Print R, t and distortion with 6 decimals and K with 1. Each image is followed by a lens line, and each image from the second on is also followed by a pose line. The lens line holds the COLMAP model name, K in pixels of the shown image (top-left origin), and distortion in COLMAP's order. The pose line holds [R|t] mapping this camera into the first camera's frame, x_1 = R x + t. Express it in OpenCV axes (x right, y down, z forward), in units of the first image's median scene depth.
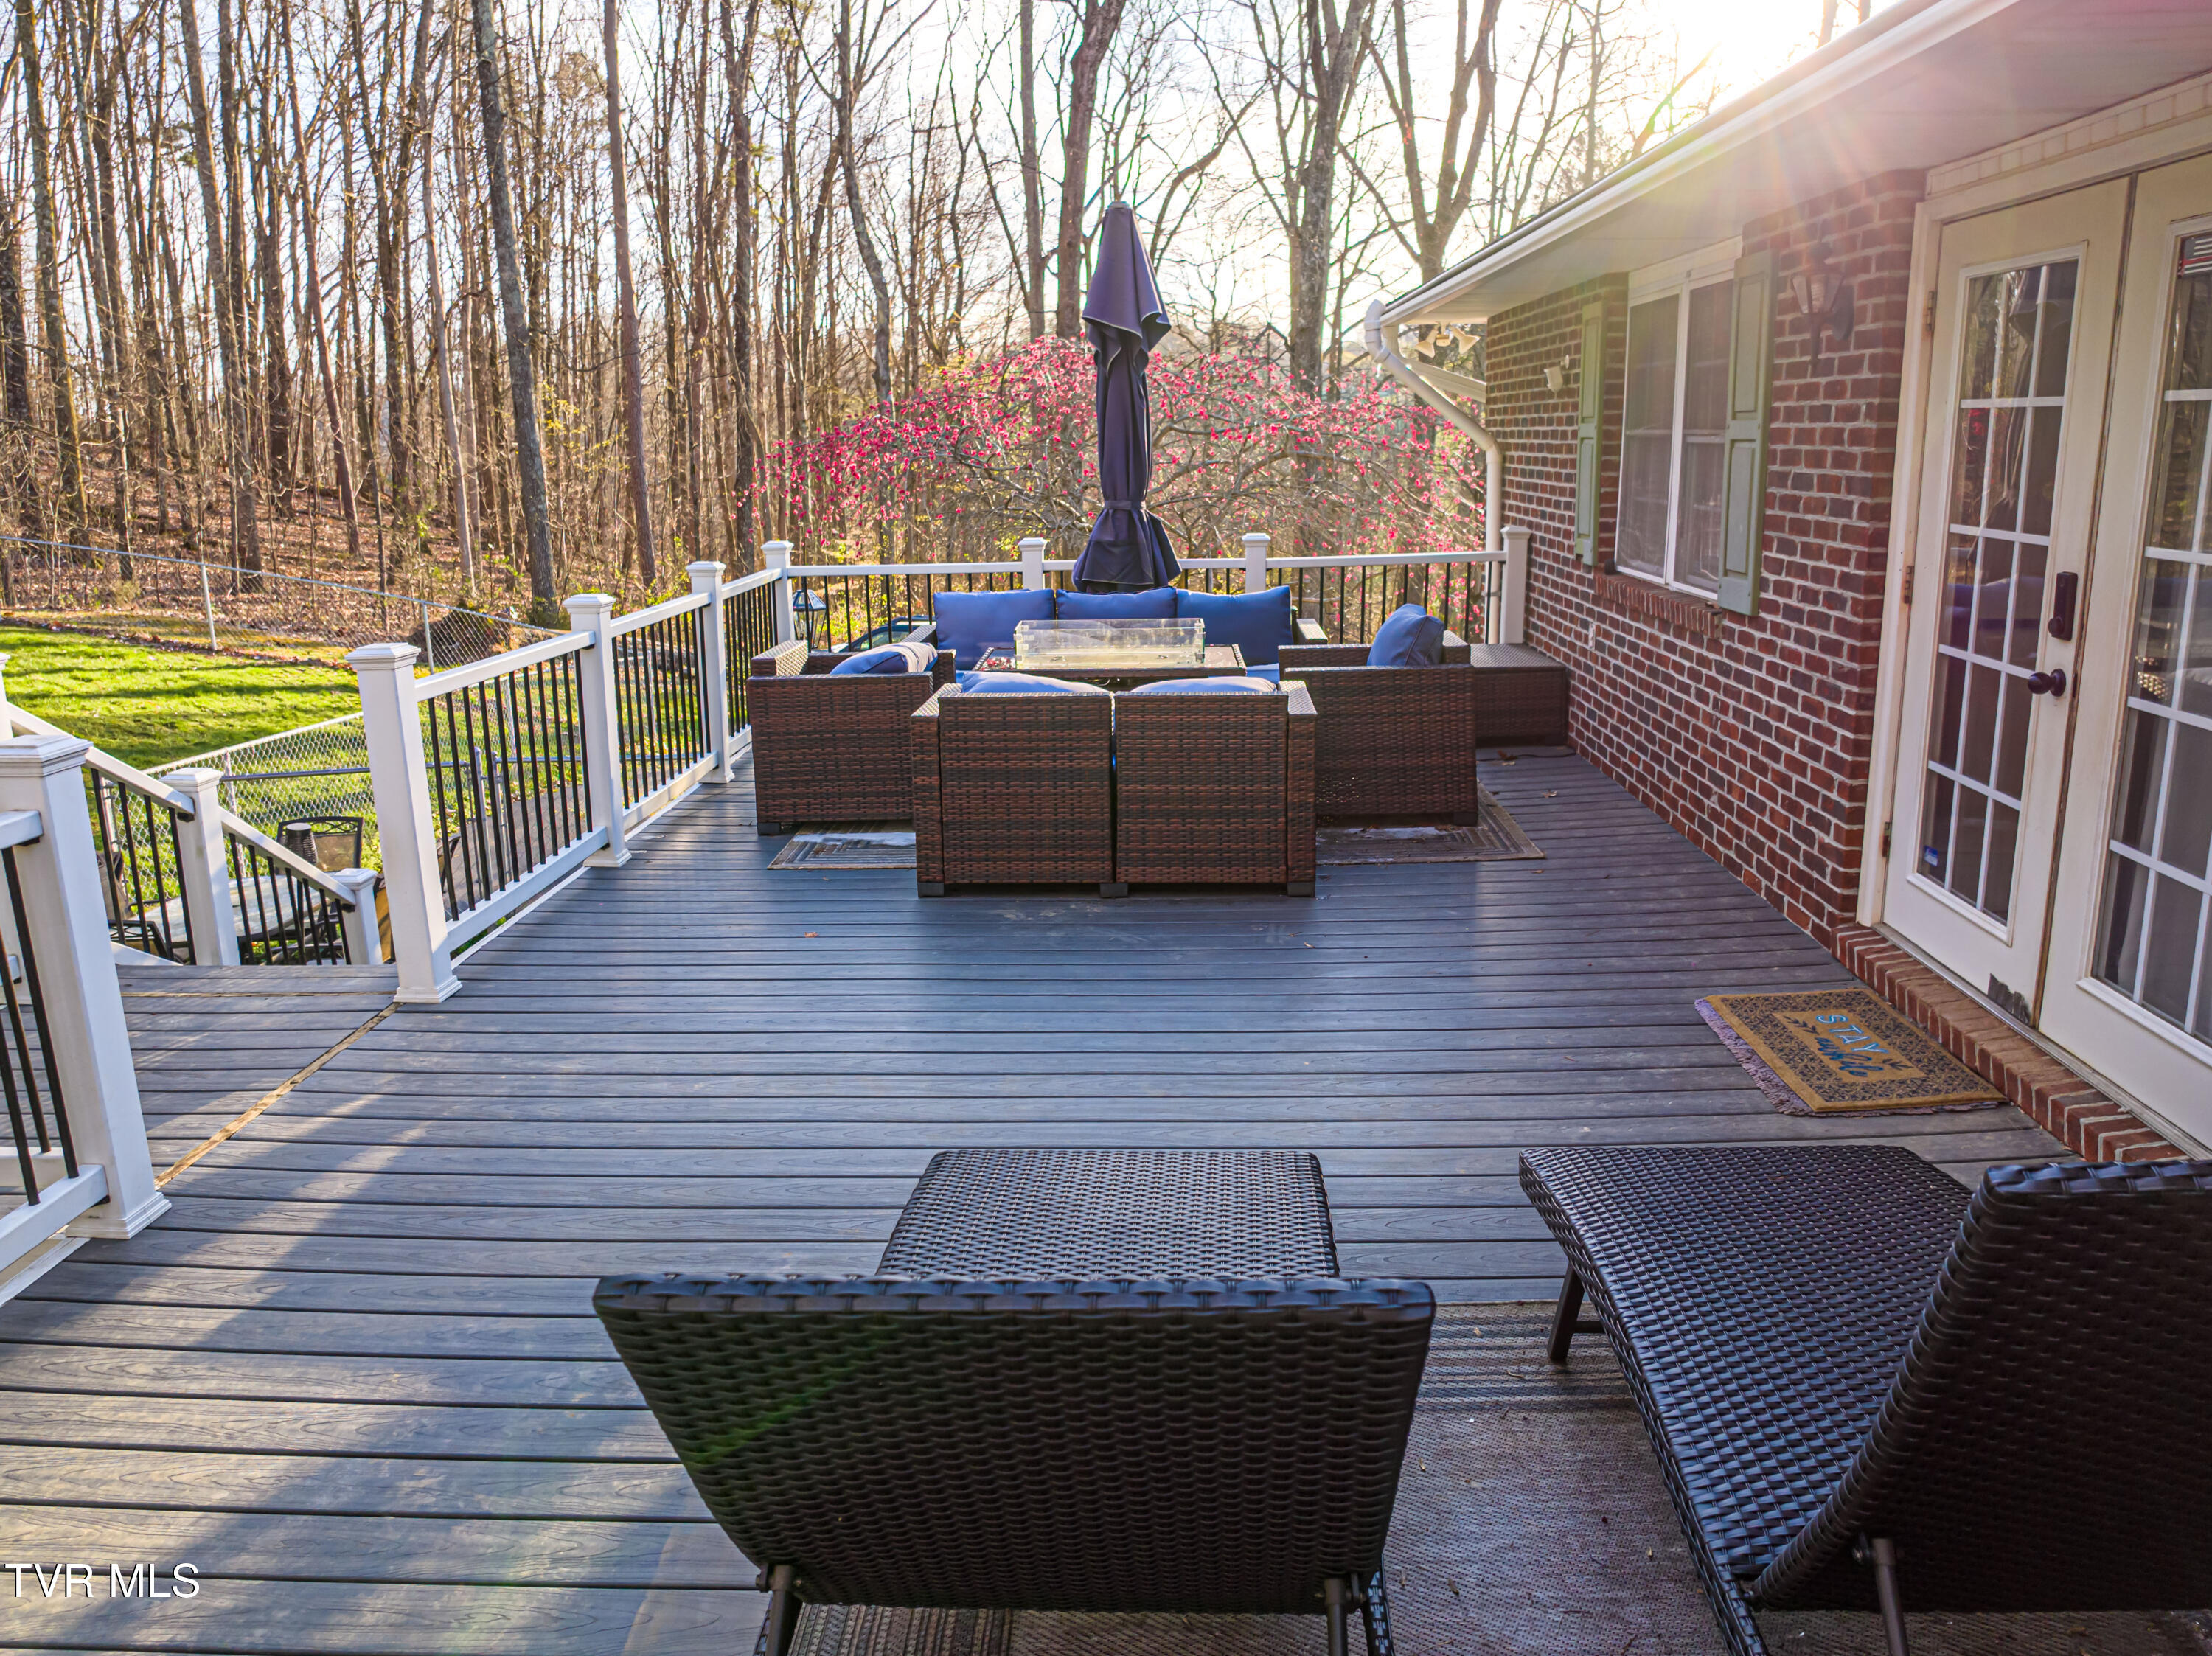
lens RADIAL K [[1614.6, 0, 1106.0], [0, 1614.6, 828.0], [0, 0, 1]] dist [-0.035051, -0.001856]
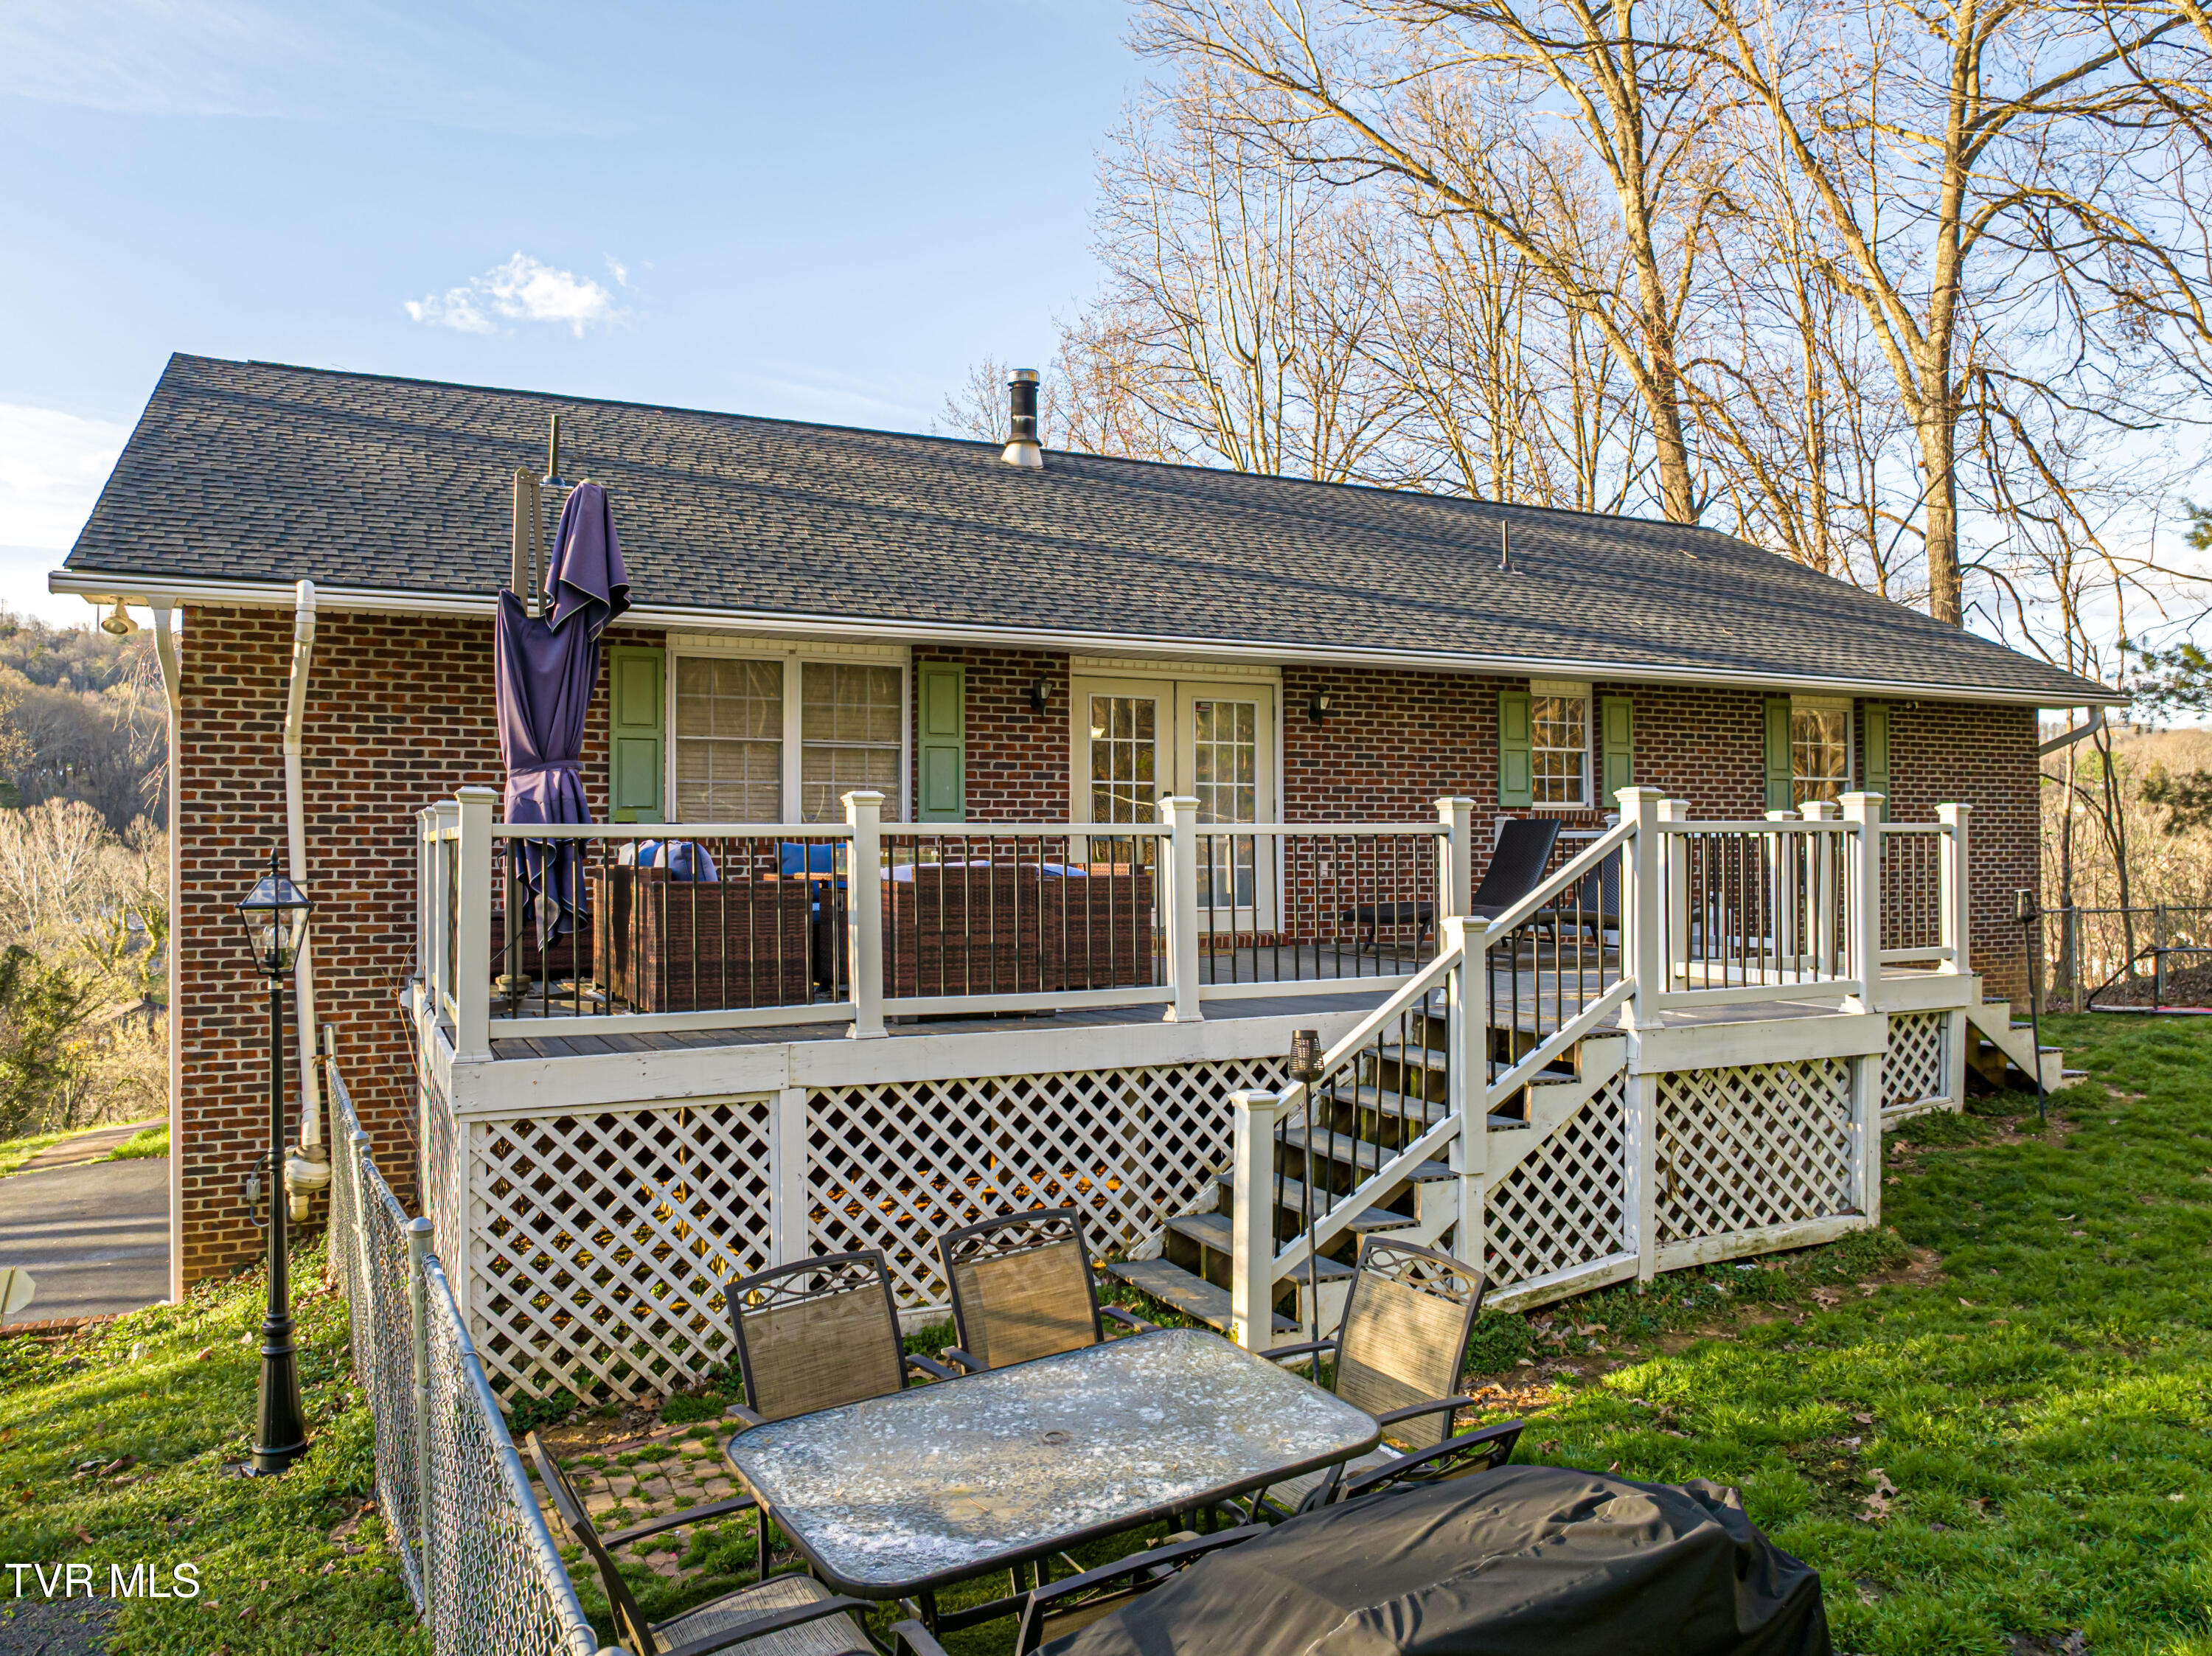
lens RADIAL K [[1576.5, 0, 1087.2], [0, 1576.5, 833.6], [0, 0, 1]] dist [-0.024653, -0.001958]
pose [[-0.459042, 0.026593, 0.888016, -1.798158], [0.221777, 0.971337, 0.085555, -0.315741], [-0.860288, 0.236215, -0.451782, 2.121094]]
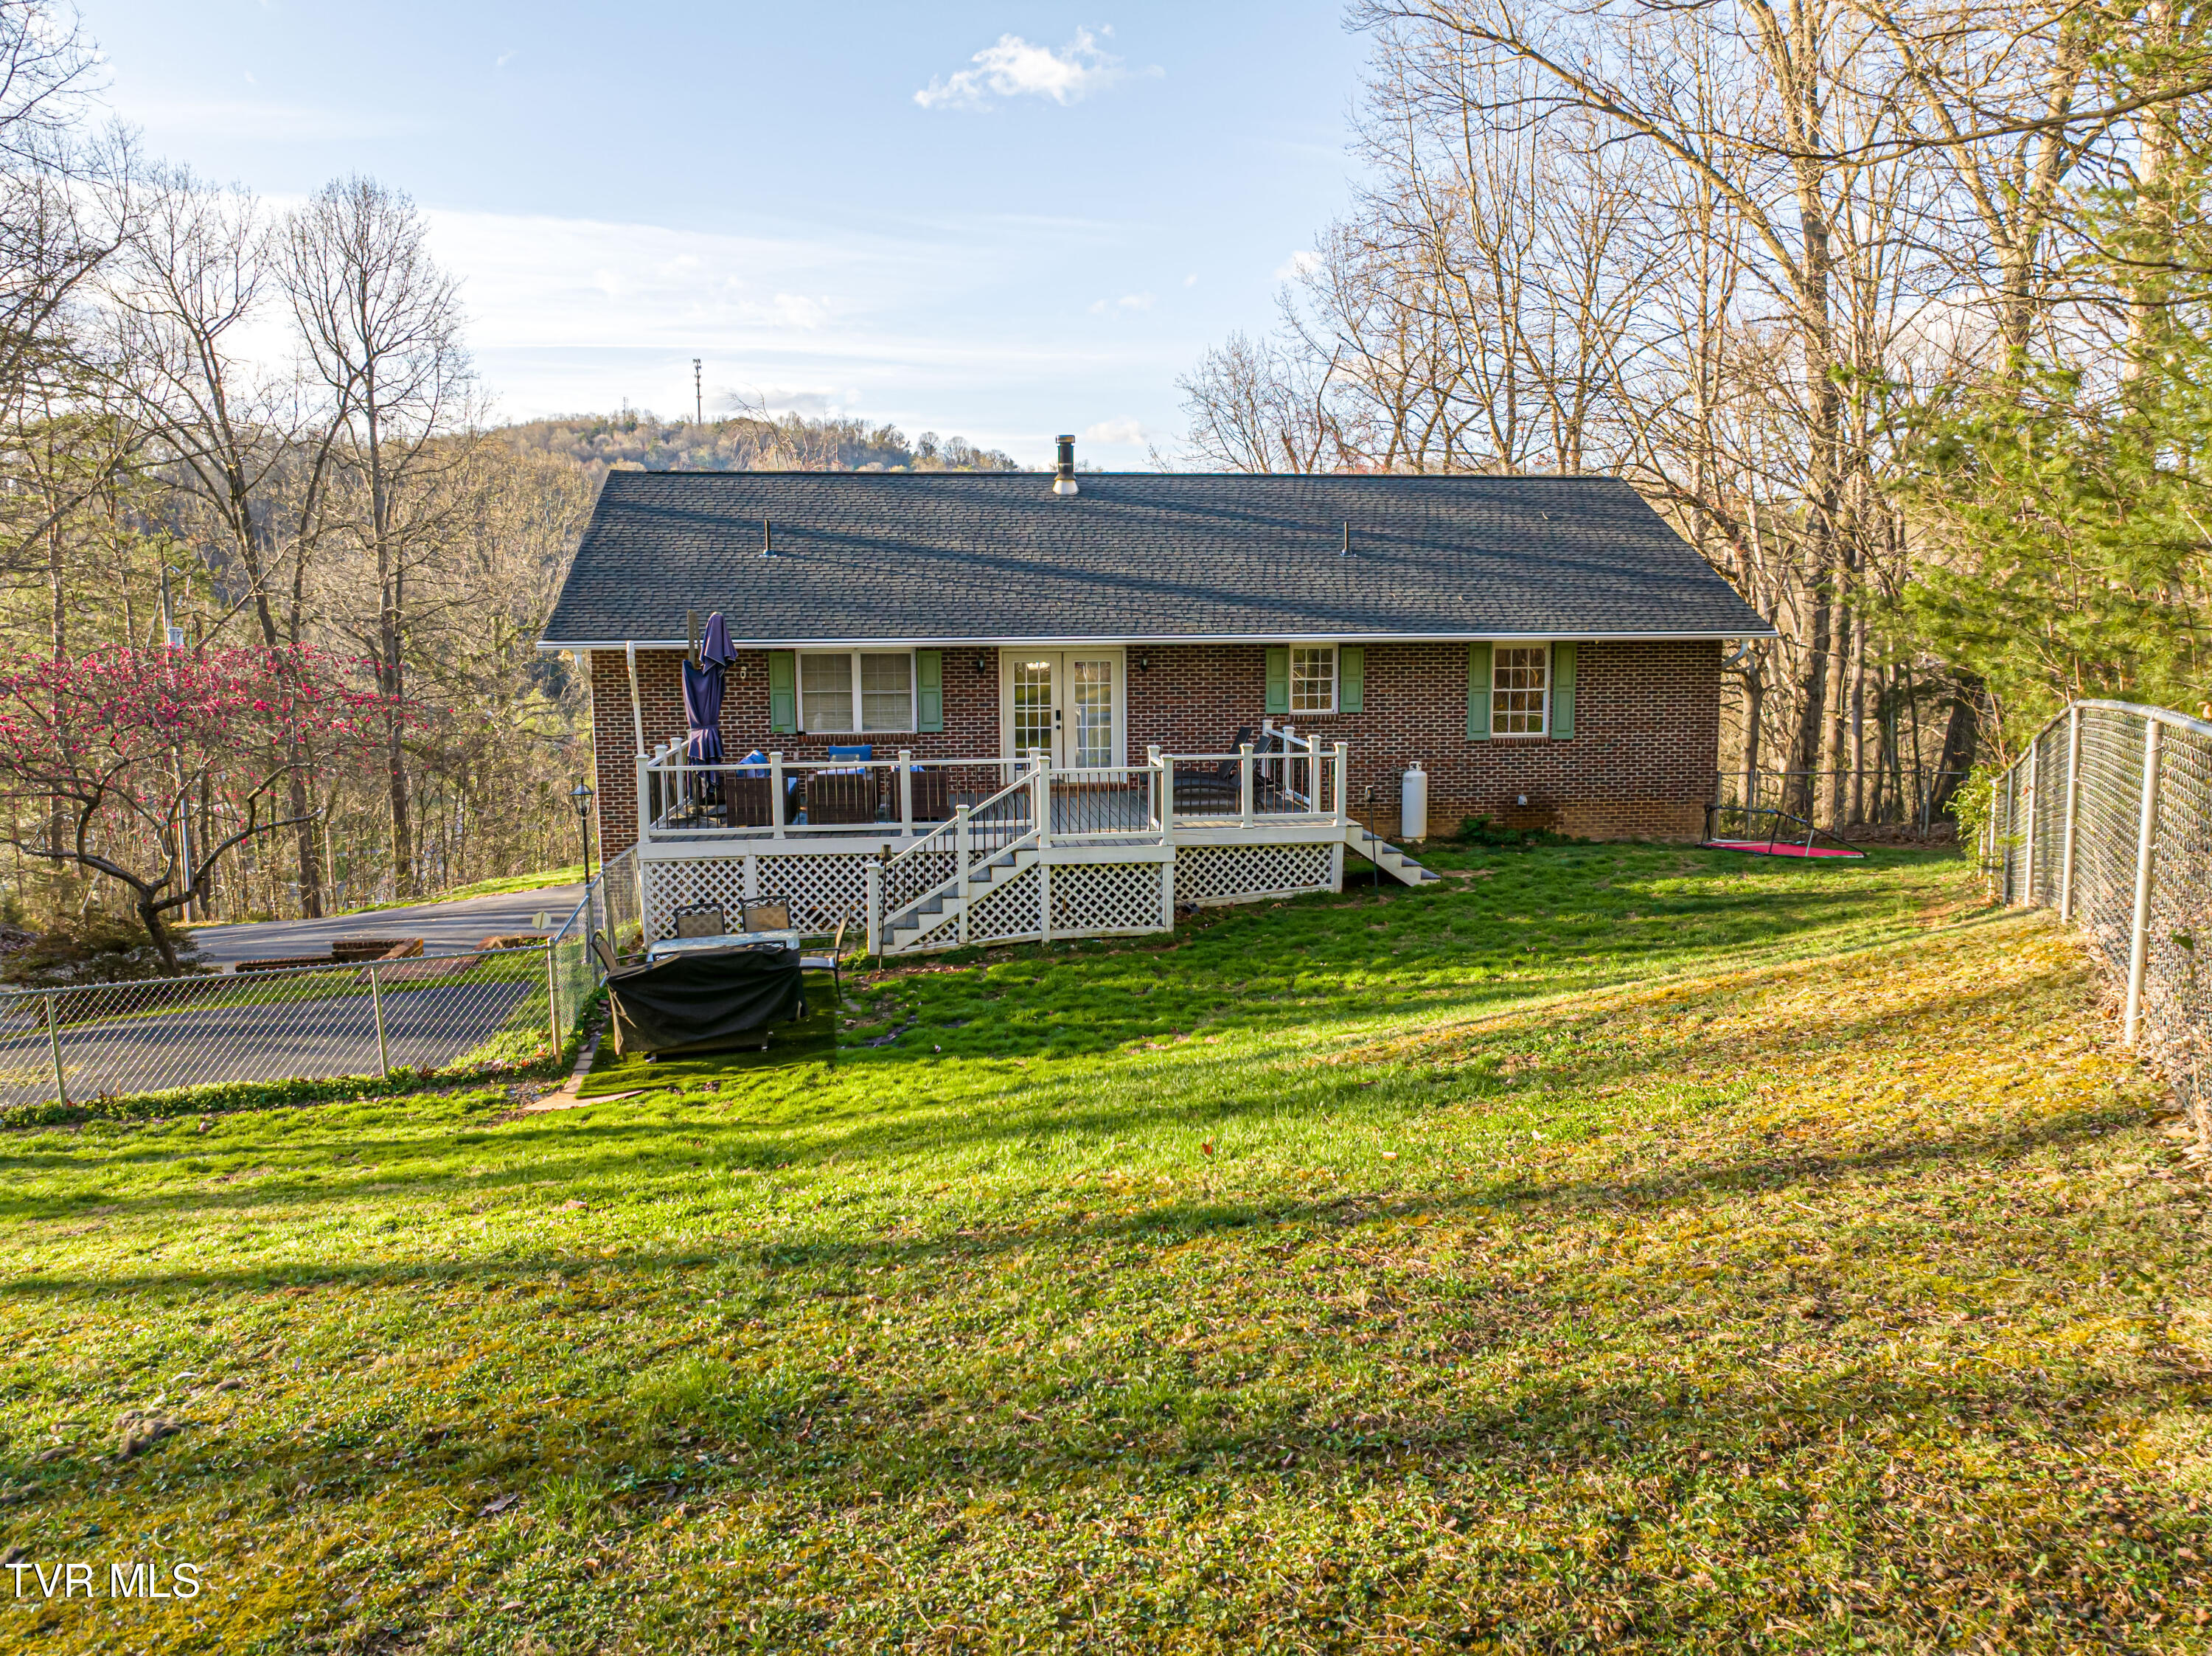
lens RADIAL K [[1562.1, 0, 1120.9], [0, 1562.1, 807.4], [0, 0, 1]] dist [-0.016106, -0.019701]
pose [[-0.171485, -0.105986, 0.979469, -4.524730], [0.240127, 0.959716, 0.145890, -0.512560], [-0.955475, 0.260215, -0.139127, 1.386865]]
